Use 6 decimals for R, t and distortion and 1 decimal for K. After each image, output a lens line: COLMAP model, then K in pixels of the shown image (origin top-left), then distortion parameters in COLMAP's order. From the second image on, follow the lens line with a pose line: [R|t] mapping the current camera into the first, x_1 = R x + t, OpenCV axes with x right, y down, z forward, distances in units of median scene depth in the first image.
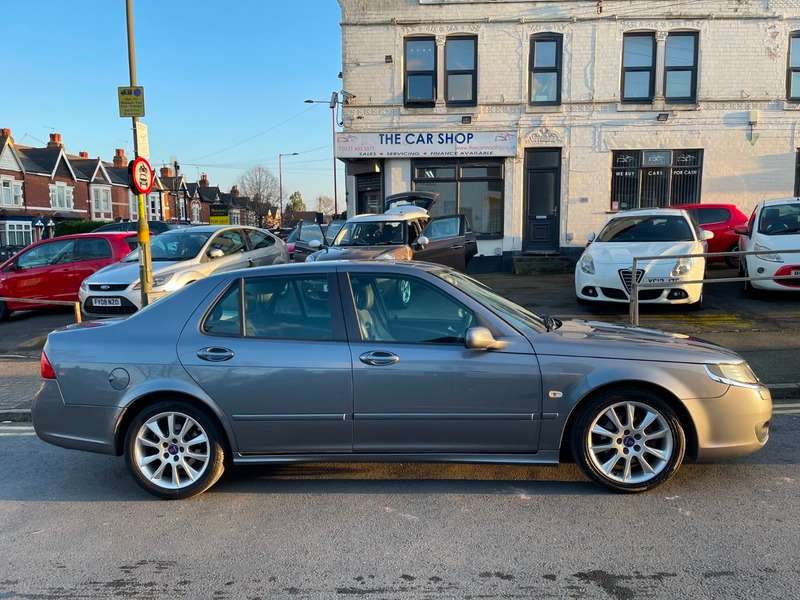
lens RADIAL K [[600.3, 0, 401.1], [0, 600.3, 299.3], [0, 0, 1]] dist [0.081888, -0.109857]
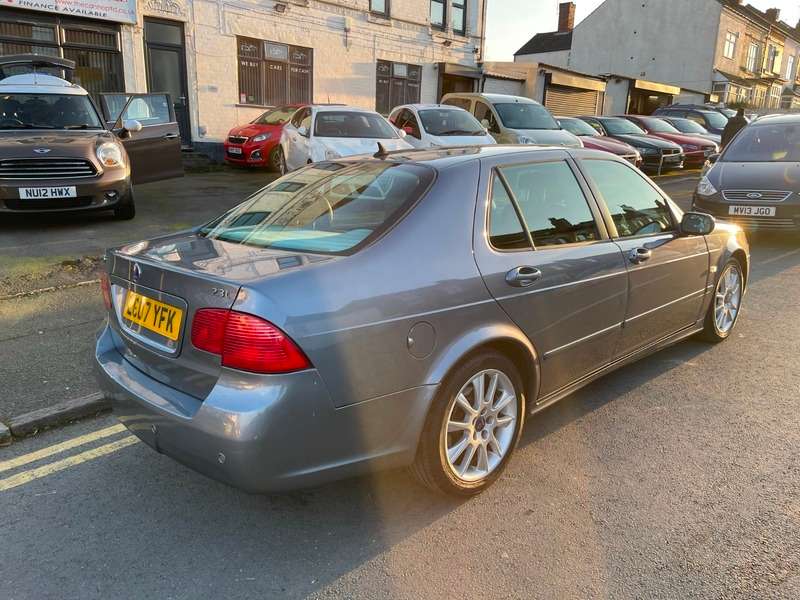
lens RADIAL K [[600.3, 0, 407.5], [0, 600.3, 300.7], [0, 0, 1]] dist [0.081888, -0.109857]
pose [[0.666409, -0.164666, 0.727175, -0.221144], [0.045996, 0.982529, 0.180338, -0.003176], [-0.744166, -0.086732, 0.662340, 0.154765]]
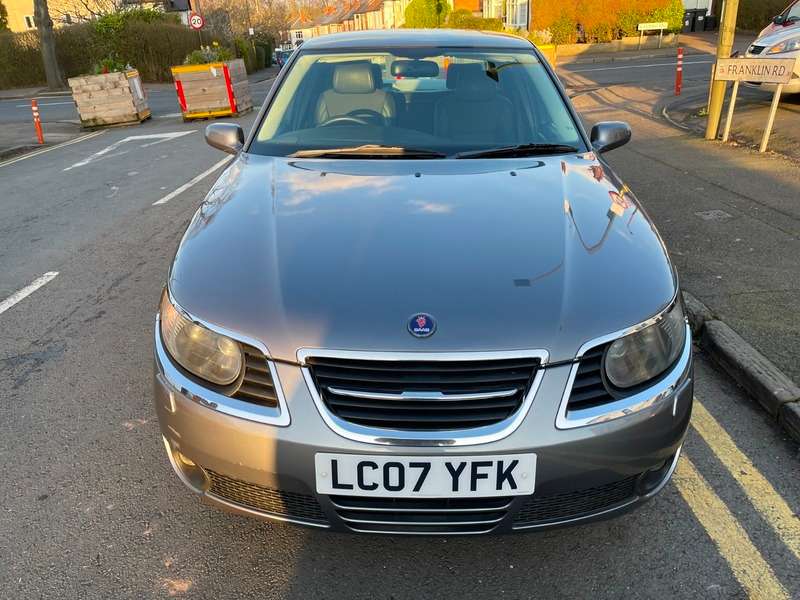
lens RADIAL K [[600.3, 0, 400.9], [0, 600.3, 299.6], [0, 0, 1]] dist [0.081888, -0.109857]
pose [[0.063225, 0.428897, -0.901138, 0.234142], [-0.049444, 0.903182, 0.426401, -0.024658], [0.996774, 0.017597, 0.078310, 0.272405]]
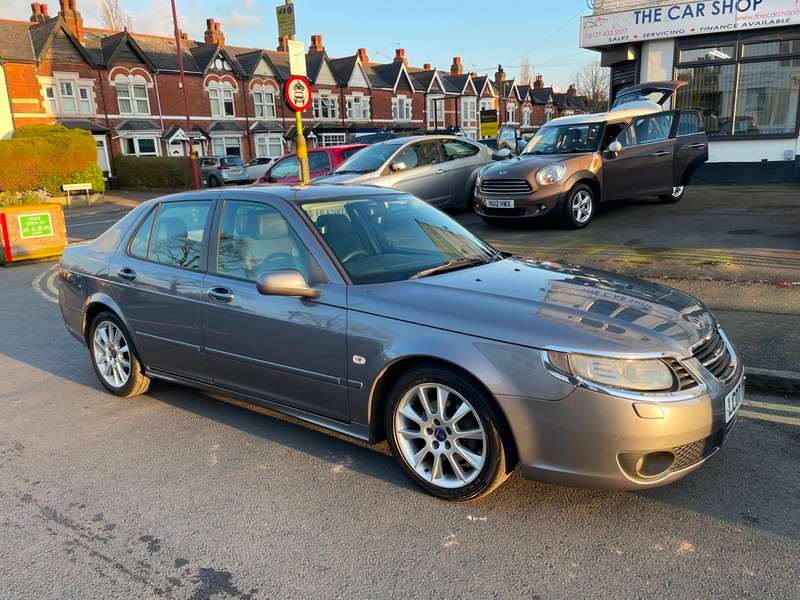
lens RADIAL K [[600.3, 0, 406.8], [0, 600.3, 300.8], [0, 0, 1]] dist [0.081888, -0.109857]
pose [[0.853079, 0.106669, -0.510763, 0.165861], [-0.024781, 0.986059, 0.164541, -0.013191], [0.521194, -0.127709, 0.843829, 0.083131]]
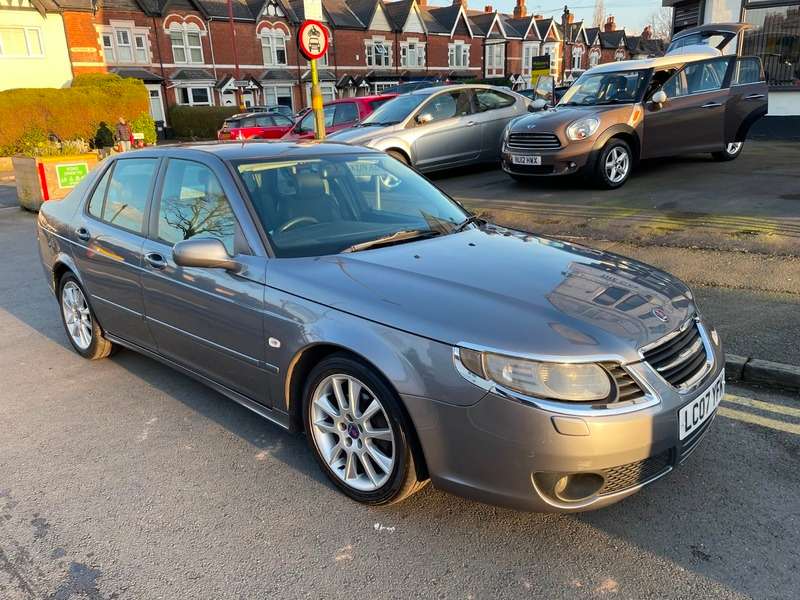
lens RADIAL K [[600.3, 0, 397.2], [0, 600.3, 299.9], [0, 0, 1]] dist [0.081888, -0.109857]
pose [[0.789262, 0.174983, -0.588597, 0.184343], [-0.034721, 0.969723, 0.241728, -0.017690], [0.613075, -0.170350, 0.771441, 0.123584]]
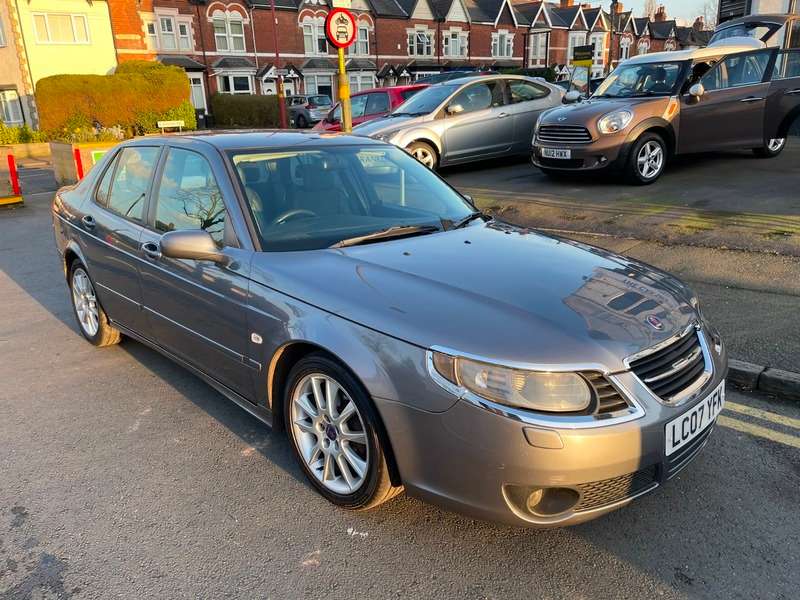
lens RADIAL K [[600.3, 0, 406.4], [0, 600.3, 301.2], [0, 0, 1]] dist [0.081888, -0.109857]
pose [[0.755229, 0.205568, -0.622391, 0.191720], [-0.048401, 0.964445, 0.259814, -0.018880], [0.653671, -0.166095, 0.738327, 0.137211]]
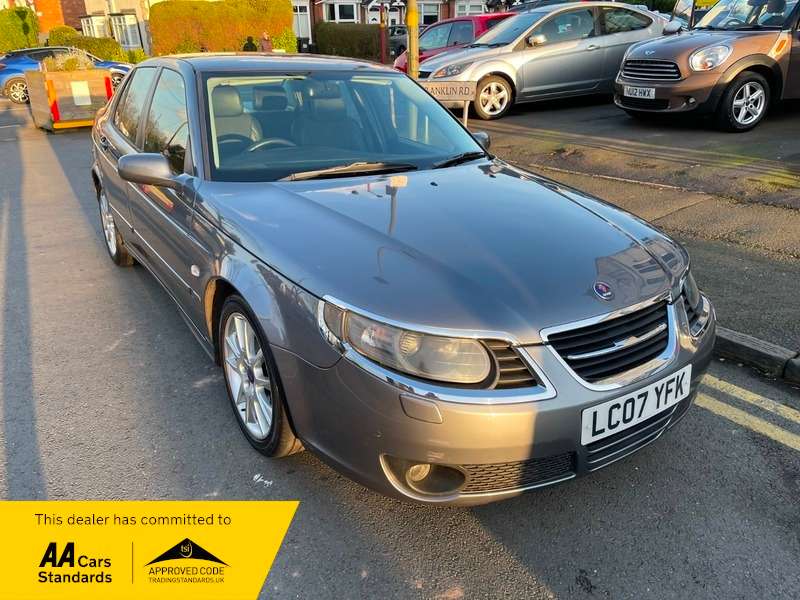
lens RADIAL K [[600.3, 0, 400.3], [0, 600.3, 294.3], [0, 0, 1]] dist [0.081888, -0.109857]
pose [[0.619832, 0.320749, -0.716190, 0.210598], [-0.074516, 0.932586, 0.353173, -0.019036], [0.781188, -0.165540, 0.601948, 0.175825]]
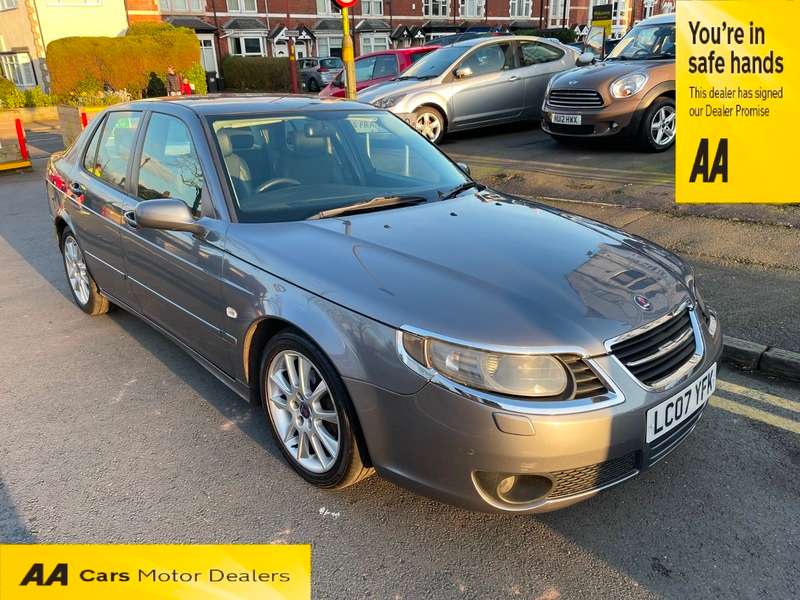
lens RADIAL K [[600.3, 0, 401.0], [0, 600.3, 299.3], [0, 0, 1]] dist [0.081888, -0.109857]
pose [[0.733028, 0.246360, -0.634016, 0.194191], [-0.050515, 0.949248, 0.310446, -0.019743], [0.678320, -0.195539, 0.708270, 0.148132]]
